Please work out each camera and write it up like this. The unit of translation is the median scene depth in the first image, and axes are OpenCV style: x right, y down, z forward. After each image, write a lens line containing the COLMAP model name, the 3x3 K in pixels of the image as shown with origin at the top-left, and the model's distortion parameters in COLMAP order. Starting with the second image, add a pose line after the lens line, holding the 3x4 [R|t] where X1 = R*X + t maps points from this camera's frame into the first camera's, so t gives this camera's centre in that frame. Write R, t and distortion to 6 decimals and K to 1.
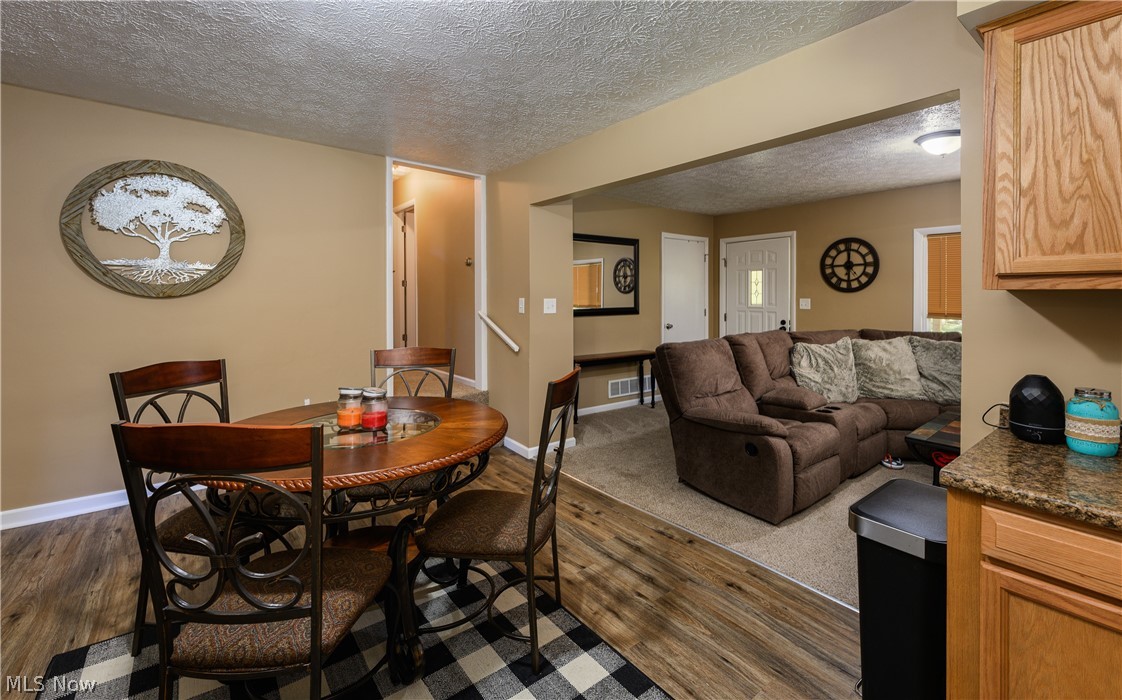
lens RADIAL K [[471.2, 0, 588.8], [0, 471.2, 292.8], [0, 0, 1]] dist [-0.001017, -0.000122]
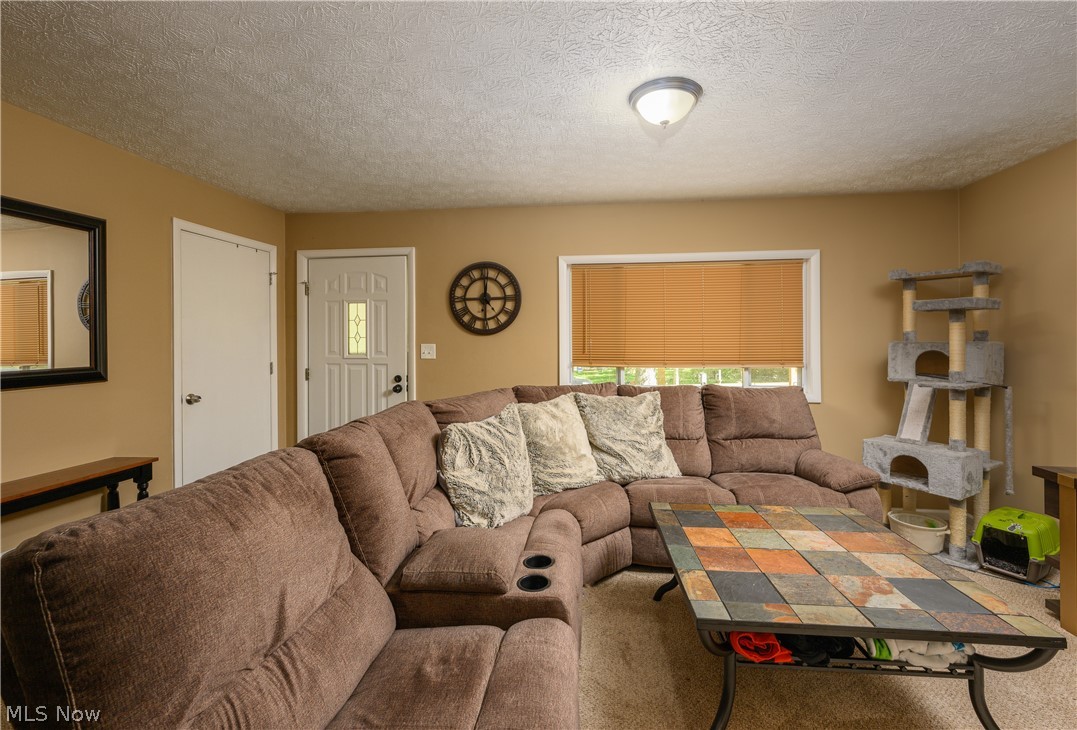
lens RADIAL K [[461.1, 0, 545.6], [0, 461.1, 340.5], [0, 0, 1]] dist [-0.004660, -0.000354]
pose [[0.724401, -0.006096, 0.689352, 0.119055], [0.001425, 0.999972, 0.007345, 0.002656], [-0.689377, -0.004338, 0.724389, 0.412474]]
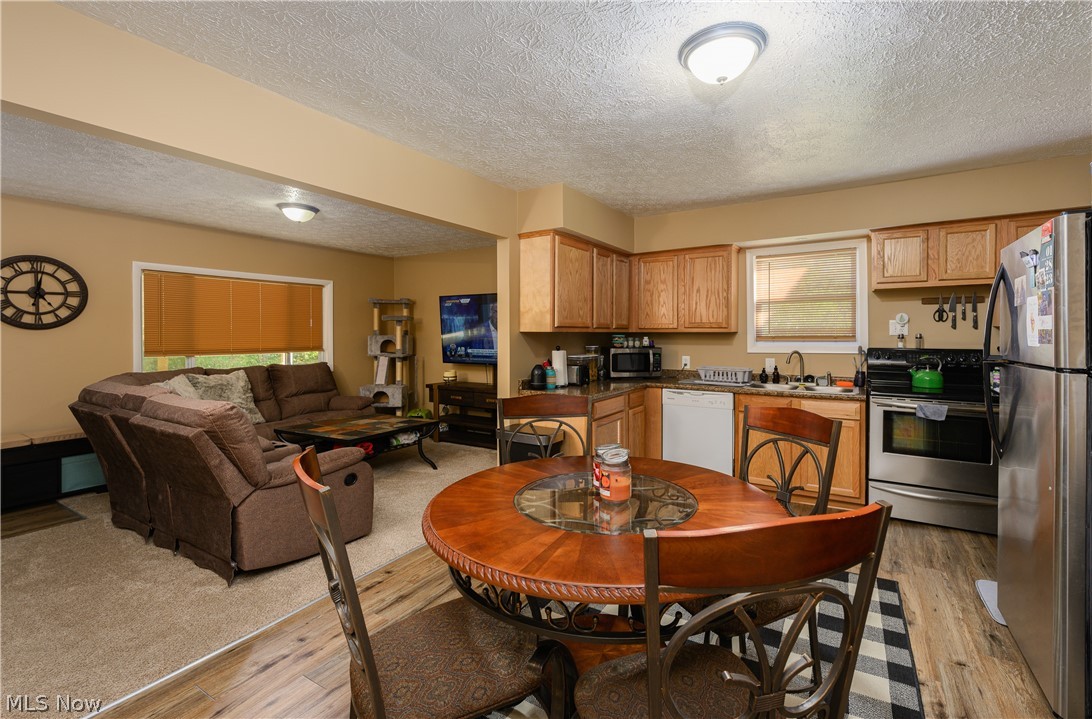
lens RADIAL K [[485.6, 0, 556.0], [0, 485.6, 334.6], [0, 0, 1]] dist [-0.001774, -0.000010]
pose [[-0.318988, -0.007378, 0.947730, -0.443628], [-0.005891, 0.999966, 0.005802, -0.001856], [-0.947741, -0.003732, -0.319020, 0.482853]]
